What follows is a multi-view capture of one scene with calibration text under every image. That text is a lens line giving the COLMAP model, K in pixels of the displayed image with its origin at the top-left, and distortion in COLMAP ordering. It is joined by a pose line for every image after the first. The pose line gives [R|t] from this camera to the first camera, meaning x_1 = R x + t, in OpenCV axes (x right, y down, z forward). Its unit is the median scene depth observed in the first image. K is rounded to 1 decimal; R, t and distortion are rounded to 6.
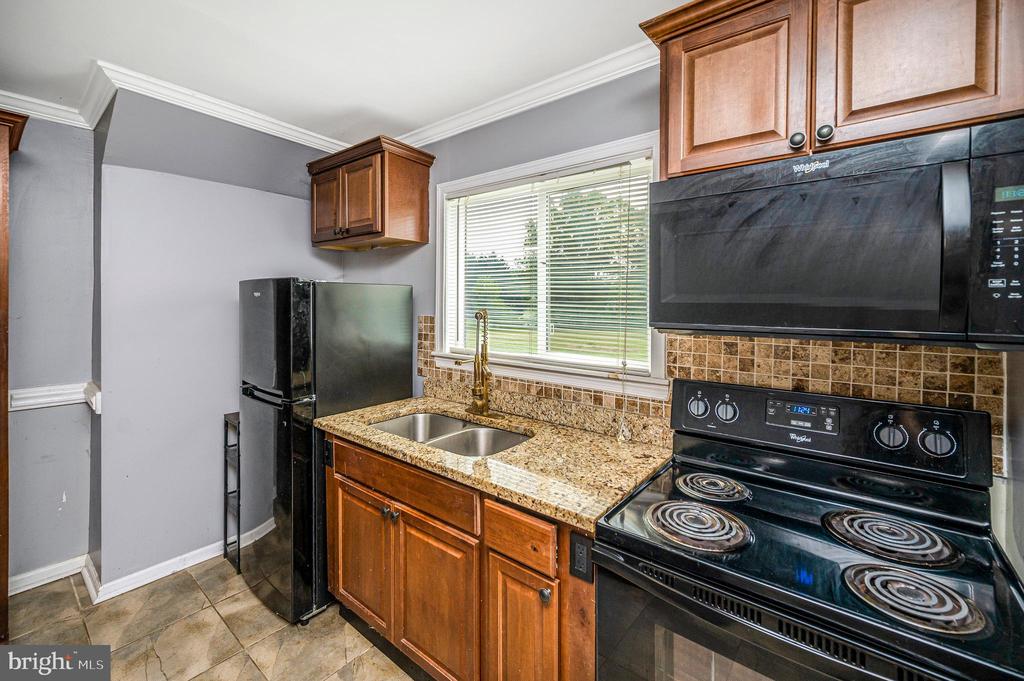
lens RADIAL K [[409.0, 0, 519.9], [0, 409.0, 309.6], [0, 0, 1]] dist [0.001305, -0.001185]
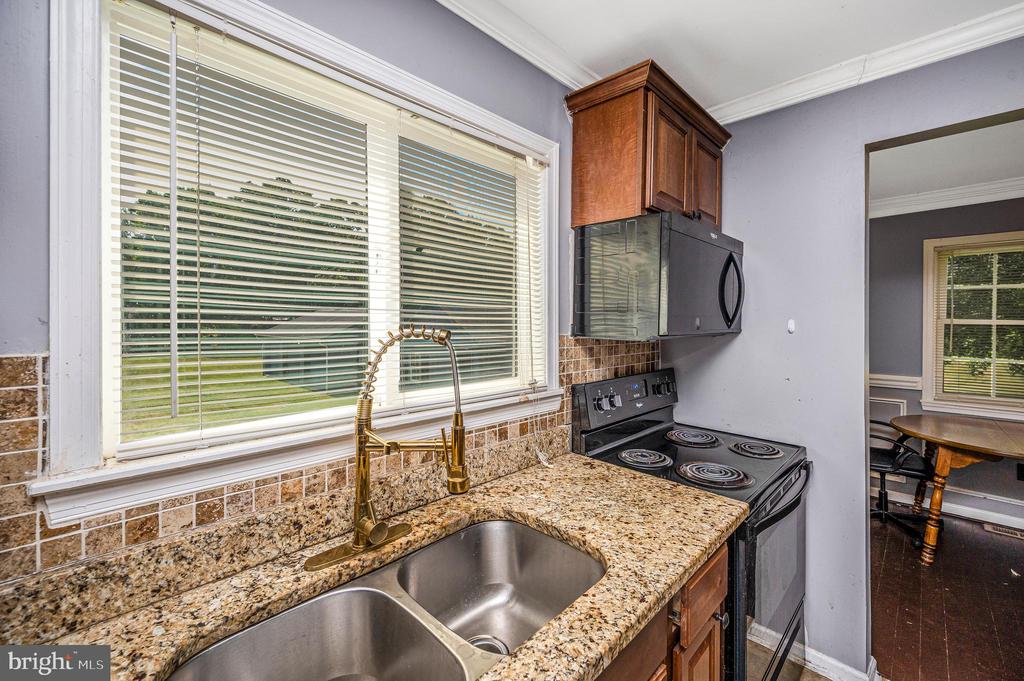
lens RADIAL K [[409.0, 0, 511.4], [0, 409.0, 325.0], [0, 0, 1]] dist [0.001305, -0.001185]
pose [[0.120882, -0.013361, 0.992577, -0.604114], [0.003061, 0.999910, 0.013087, -0.004742], [-0.992662, 0.001457, 0.120912, 0.882125]]
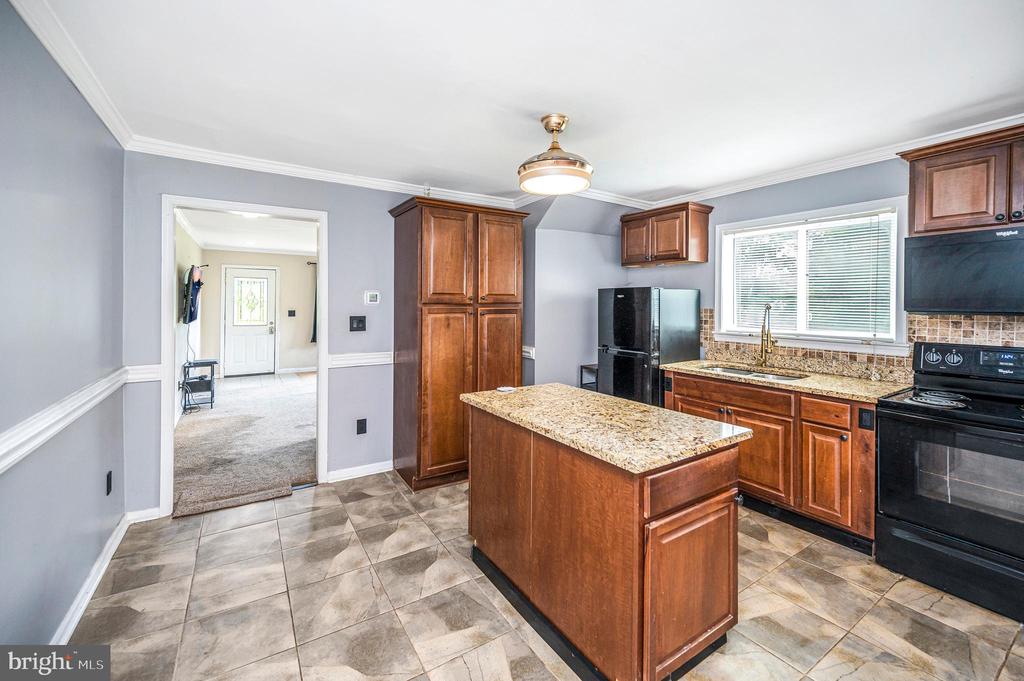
lens RADIAL K [[409.0, 0, 525.8], [0, 409.0, 310.0], [0, 0, 1]] dist [0.001305, -0.001185]
pose [[0.946546, 0.001056, -0.322567, -0.526717], [0.000107, 0.999994, 0.003587, 0.020818], [0.322569, -0.003430, 0.946540, -0.989975]]
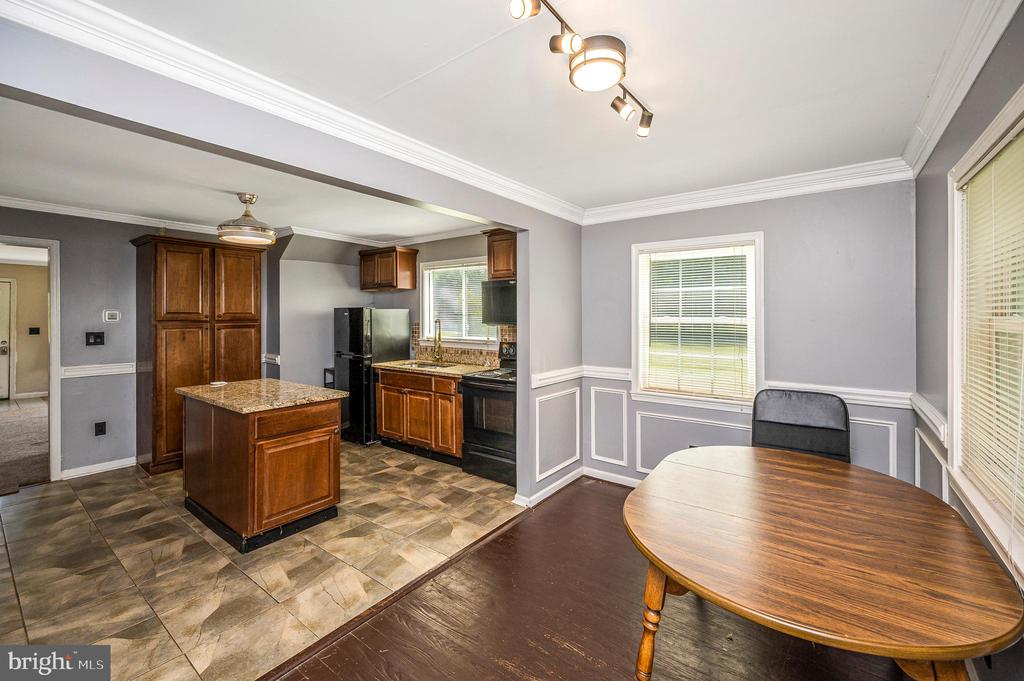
lens RADIAL K [[409.0, 0, 501.9], [0, 409.0, 322.0], [0, 0, 1]] dist [0.001305, -0.001185]
pose [[0.999904, -0.008584, -0.010888, 0.351713], [0.008617, 0.999958, 0.002984, 0.013435], [0.010862, -0.003077, 0.999936, -1.623644]]
